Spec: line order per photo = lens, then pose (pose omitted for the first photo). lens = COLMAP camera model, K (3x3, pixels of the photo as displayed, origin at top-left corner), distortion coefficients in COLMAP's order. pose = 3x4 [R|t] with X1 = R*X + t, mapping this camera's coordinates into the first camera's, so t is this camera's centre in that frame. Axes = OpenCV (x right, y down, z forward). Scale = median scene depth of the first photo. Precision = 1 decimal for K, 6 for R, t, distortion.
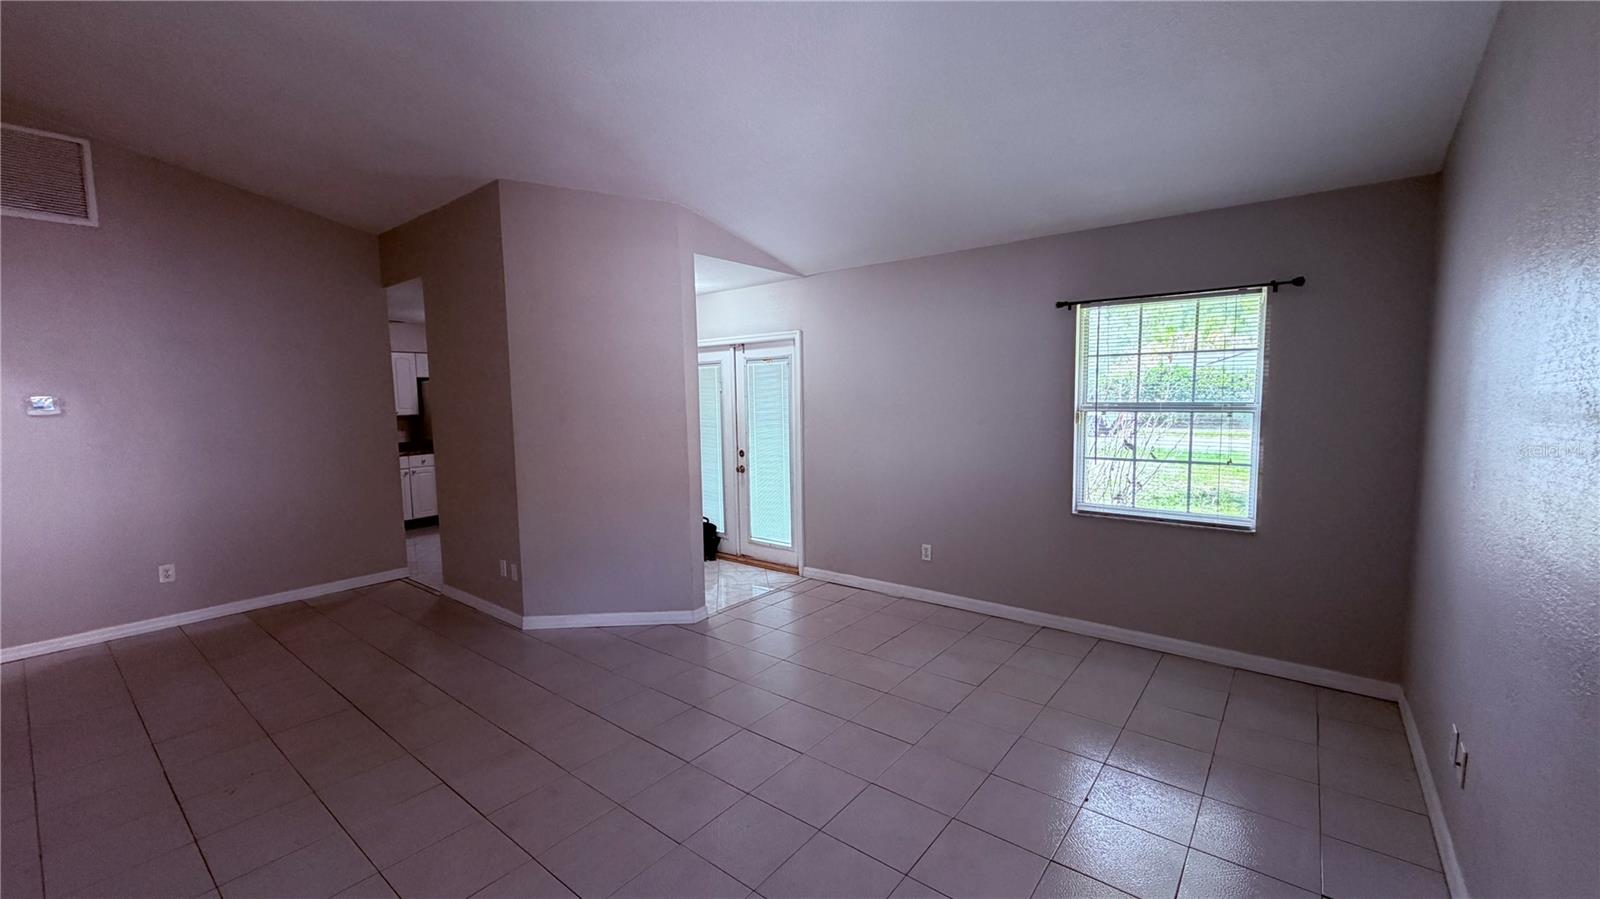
lens RADIAL K [[640.8, 0, 800.0], [0, 640.8, 449.5], [0, 0, 1]] dist [-0.000539, 0.000155]
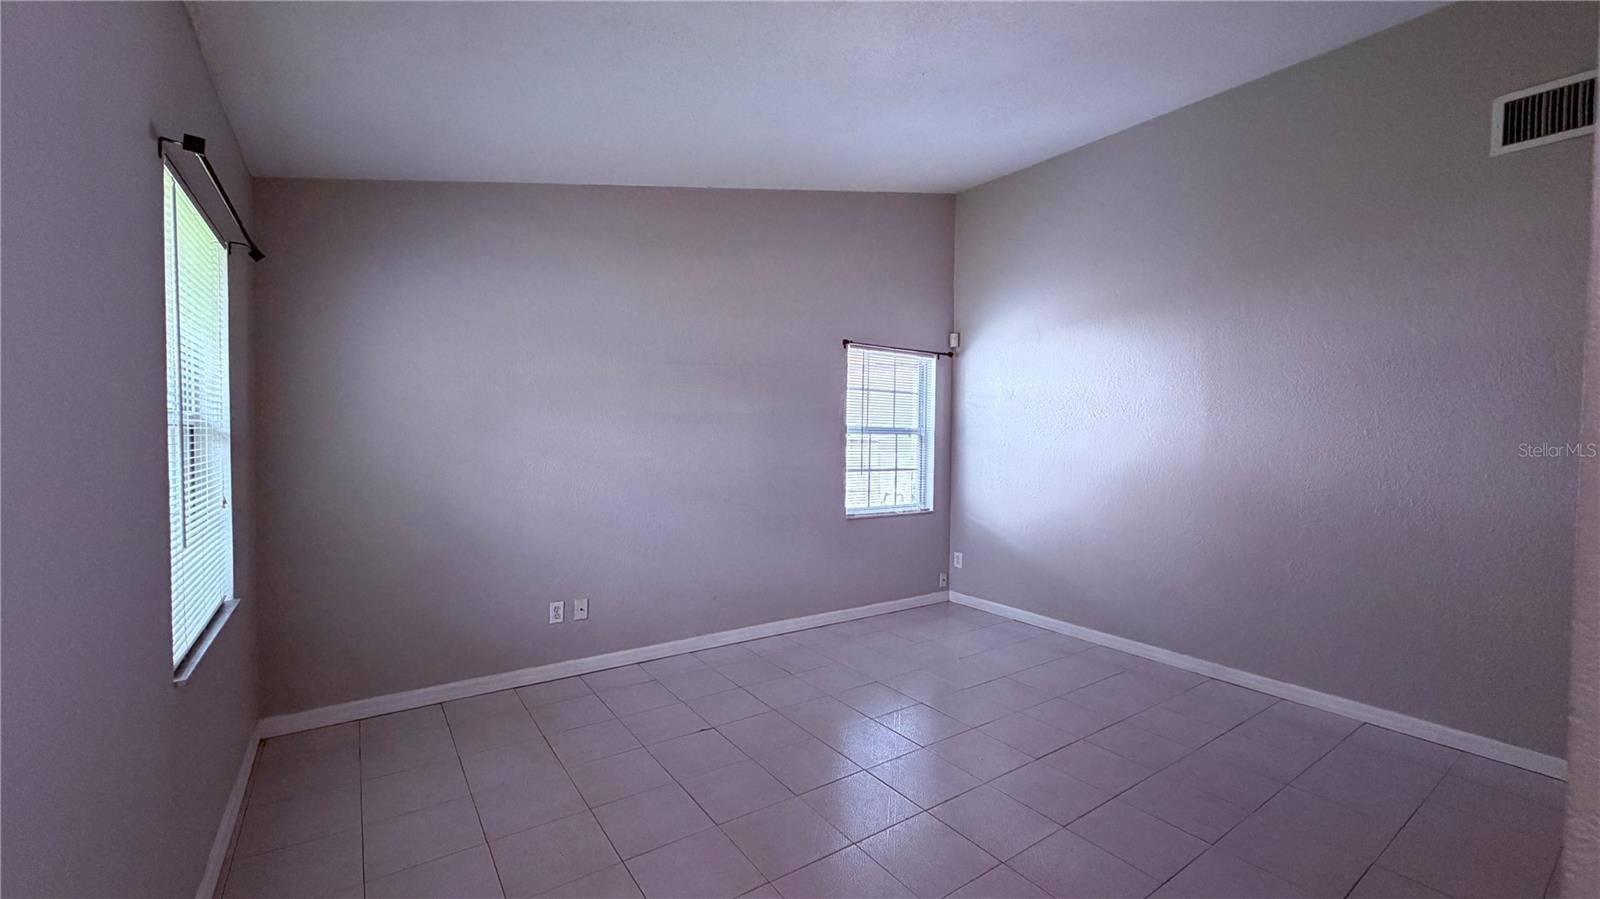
lens RADIAL K [[640.8, 0, 800.0], [0, 640.8, 449.5], [0, 0, 1]] dist [-0.000539, 0.000155]
pose [[0.285398, -0.010949, 0.958346, -0.745607], [0.054392, 0.998508, -0.004791, -0.029659], [-0.956864, 0.053494, 0.285568, 0.768592]]
